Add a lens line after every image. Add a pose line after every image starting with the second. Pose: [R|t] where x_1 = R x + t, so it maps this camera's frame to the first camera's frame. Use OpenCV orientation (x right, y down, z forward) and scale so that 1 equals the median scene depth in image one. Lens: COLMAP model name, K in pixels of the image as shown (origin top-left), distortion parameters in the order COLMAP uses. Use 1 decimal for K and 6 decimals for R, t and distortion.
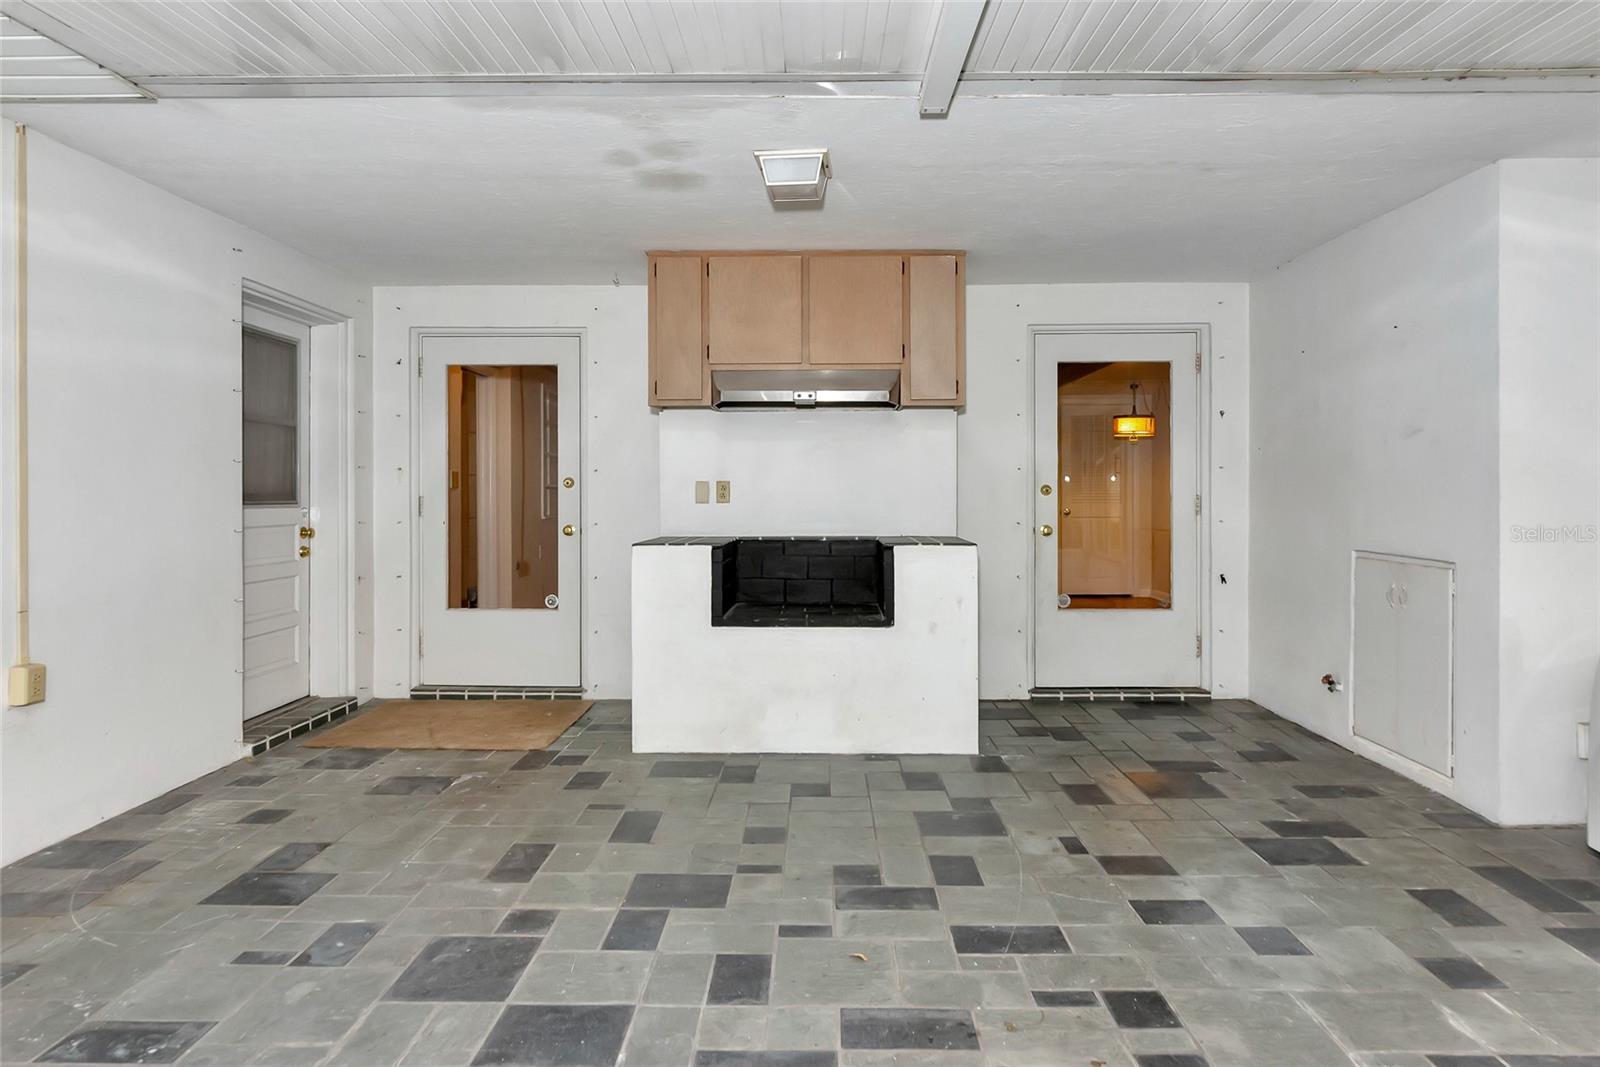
lens RADIAL K [[872.2, 0, 801.1], [0, 872.2, 493.3], [0, 0, 1]] dist [-0.003320, -0.000435]
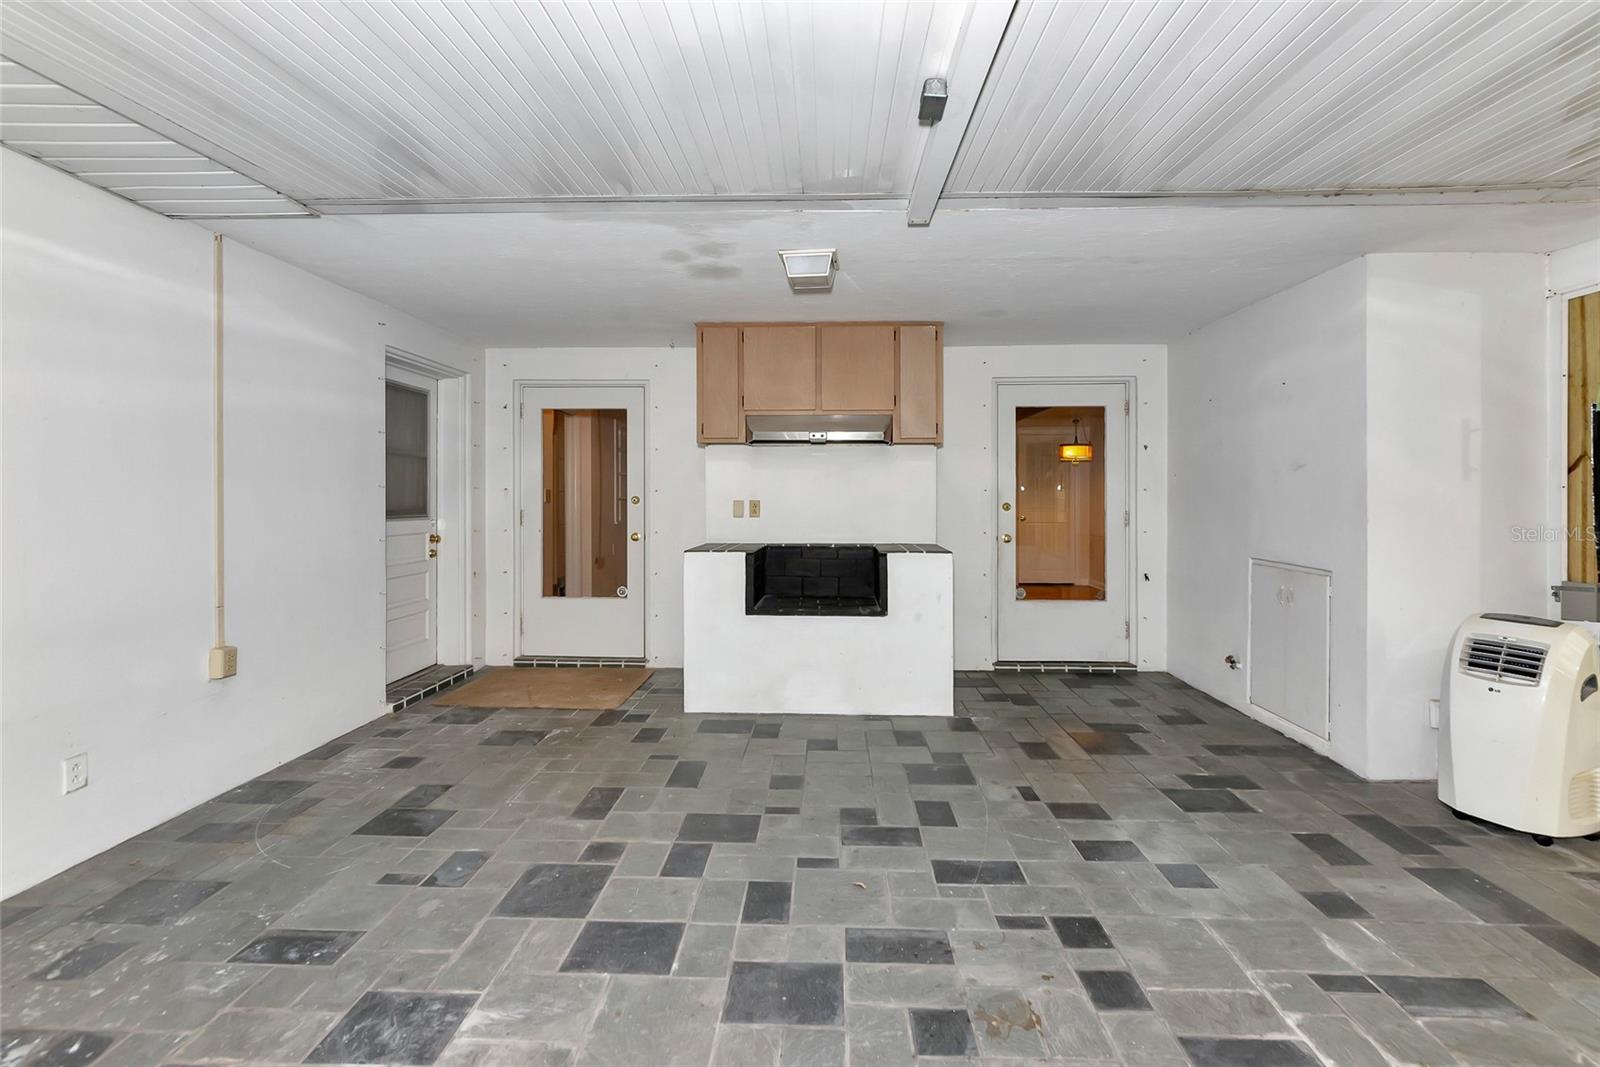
lens RADIAL K [[677.3, 0, 801.8], [0, 677.3, 496.2], [0, 0, 1]] dist [-0.003574, -0.001290]
pose [[0.999797, 0.000369, -0.020124, 0.000557], [-0.000380, 1.000000, -0.000539, -0.028792], [0.020124, 0.000546, 0.999797, 0.002303]]
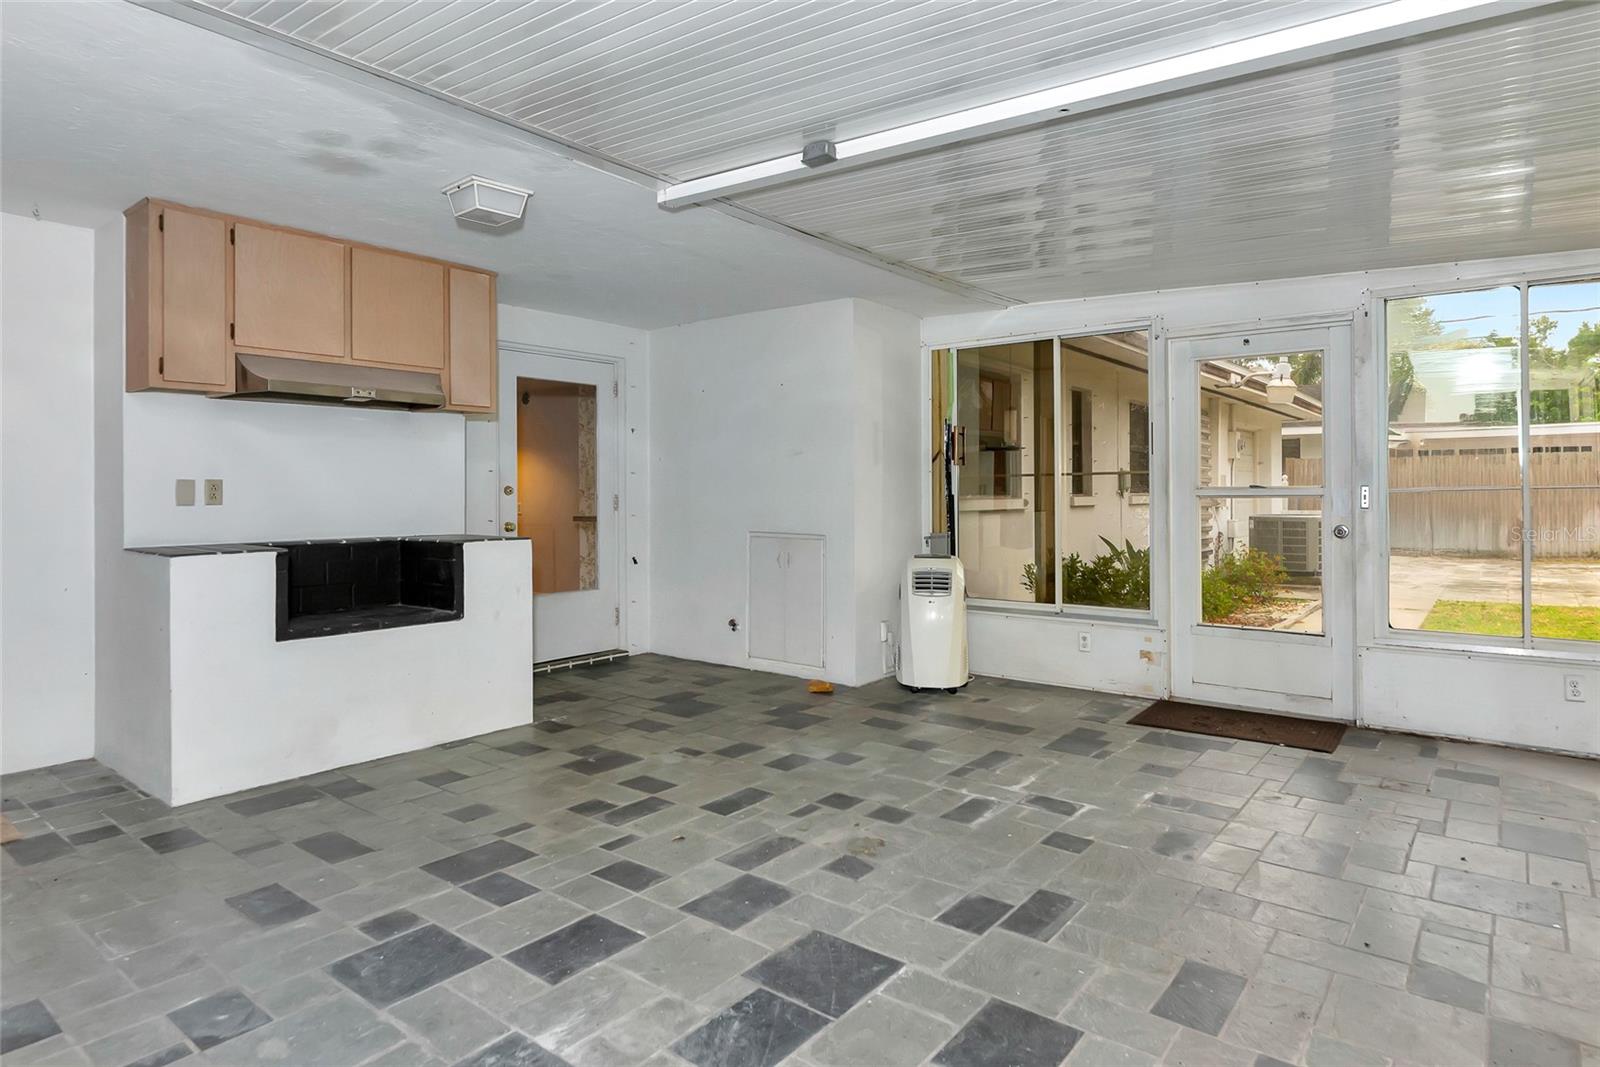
lens RADIAL K [[949.3, 0, 775.5], [0, 949.3, 485.4], [0, 0, 1]] dist [-0.003936, -0.001944]
pose [[0.604868, 0.005342, 0.796308, -0.734923], [0.003373, 0.999951, -0.009270, 0.002929], [-0.796319, 0.008293, 0.604821, -0.003273]]
